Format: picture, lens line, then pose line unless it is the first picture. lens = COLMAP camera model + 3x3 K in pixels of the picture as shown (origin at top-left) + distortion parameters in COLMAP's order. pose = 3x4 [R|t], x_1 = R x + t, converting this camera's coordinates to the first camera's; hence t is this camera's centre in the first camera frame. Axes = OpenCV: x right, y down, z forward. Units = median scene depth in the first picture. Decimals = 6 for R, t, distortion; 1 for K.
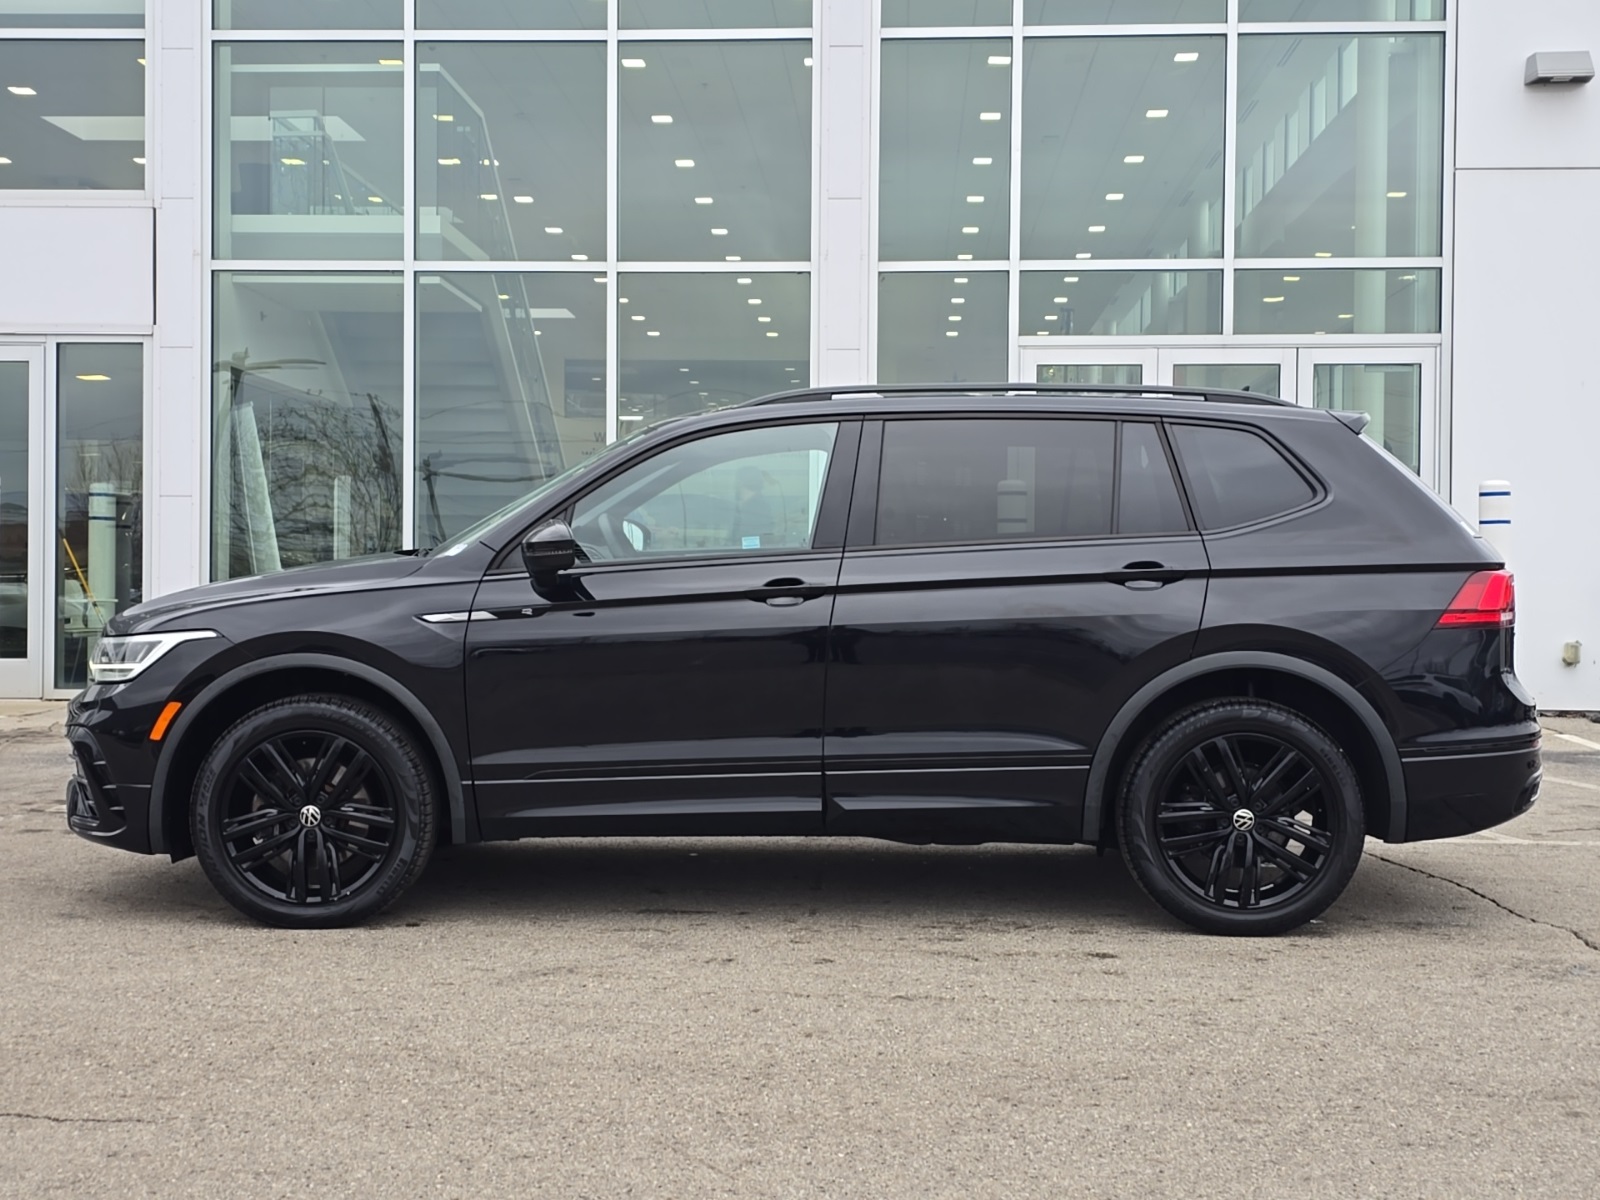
lens RADIAL K [[2138.5, 0, 800.0], [0, 2138.5, 600.0], [0, 0, 1]] dist [0.148208, -0.285494]
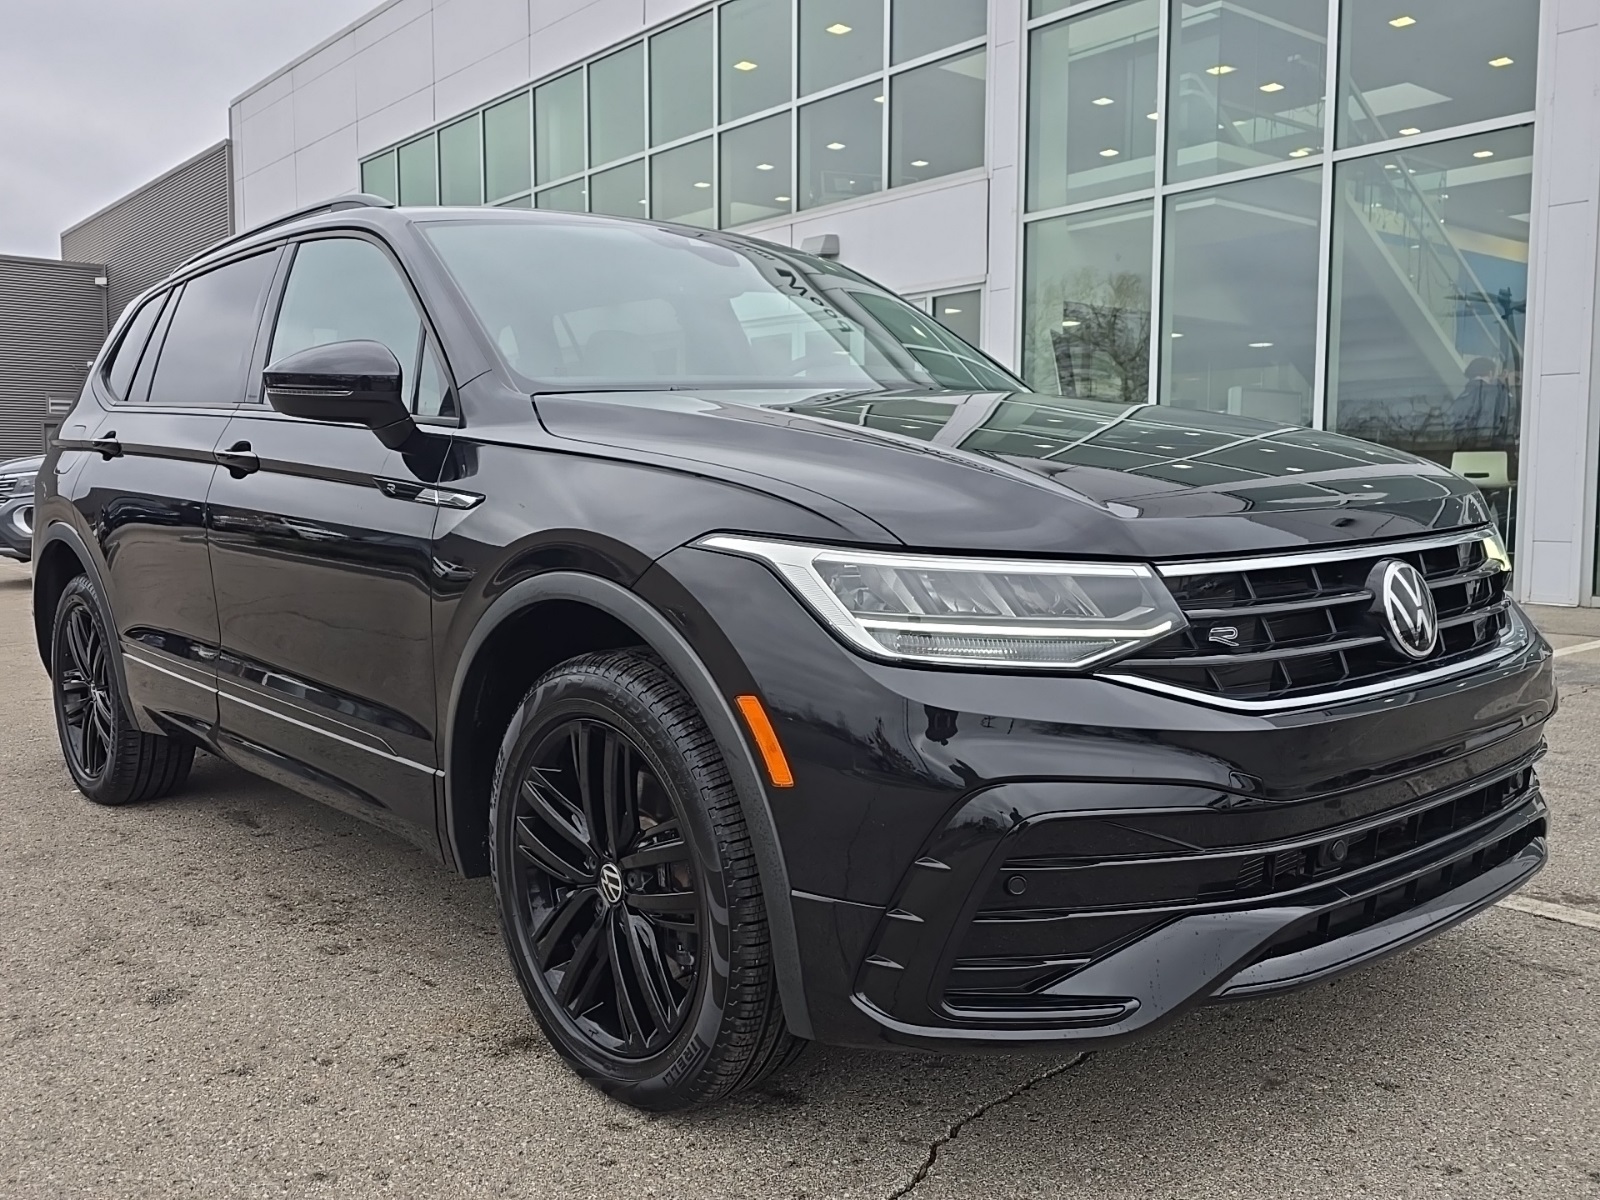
lens RADIAL K [[1401.7, 0, 800.0], [0, 1401.7, 600.0], [0, 0, 1]] dist [0.047025, -0.013500]
pose [[0.671885, 0.053450, -0.738724, 0.570339], [-0.000092, 0.997399, 0.072083, 0.009881], [0.740655, -0.048364, 0.670143, 0.824888]]
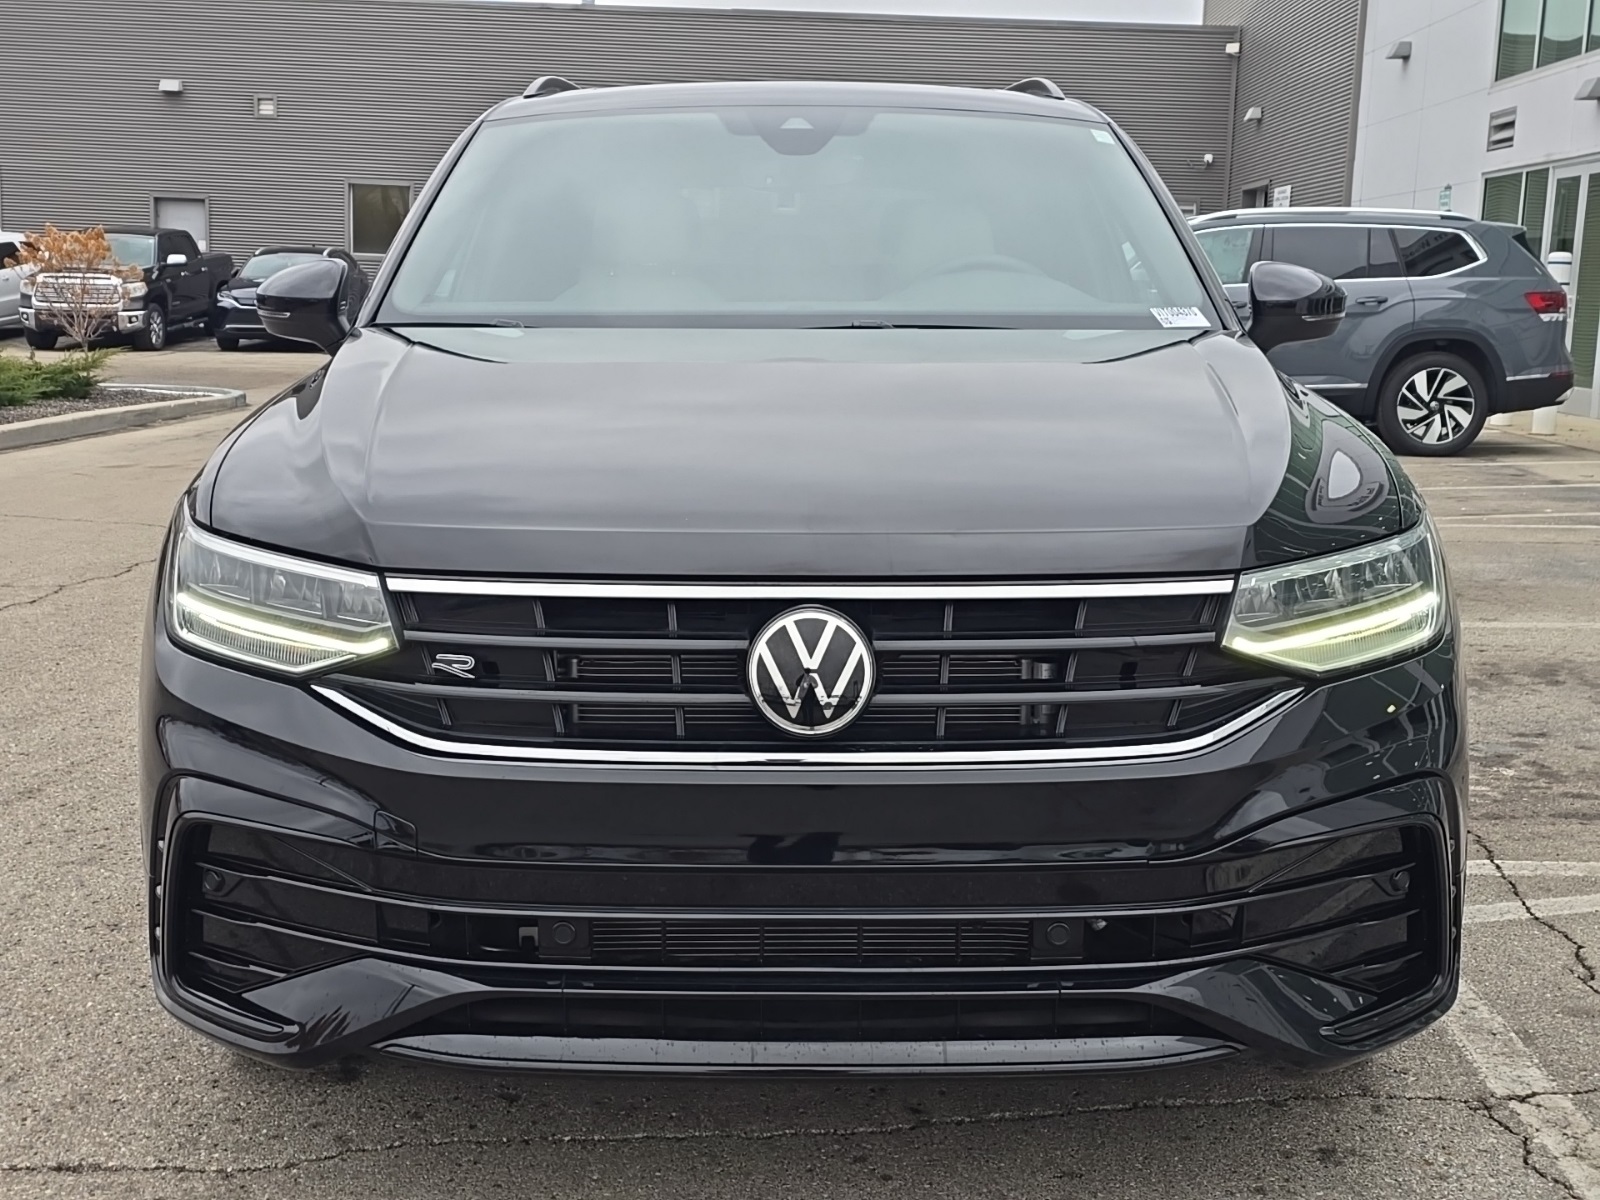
lens RADIAL K [[2005.1, 0, 800.0], [0, 2005.1, 600.0], [0, 0, 1]] dist [0.058629, -0.012034]
pose [[0.020292, 0.147422, -0.988866, 0.780749], [-0.038995, 0.988433, 0.146557, -0.030356], [0.999033, 0.035587, 0.025806, 1.140065]]
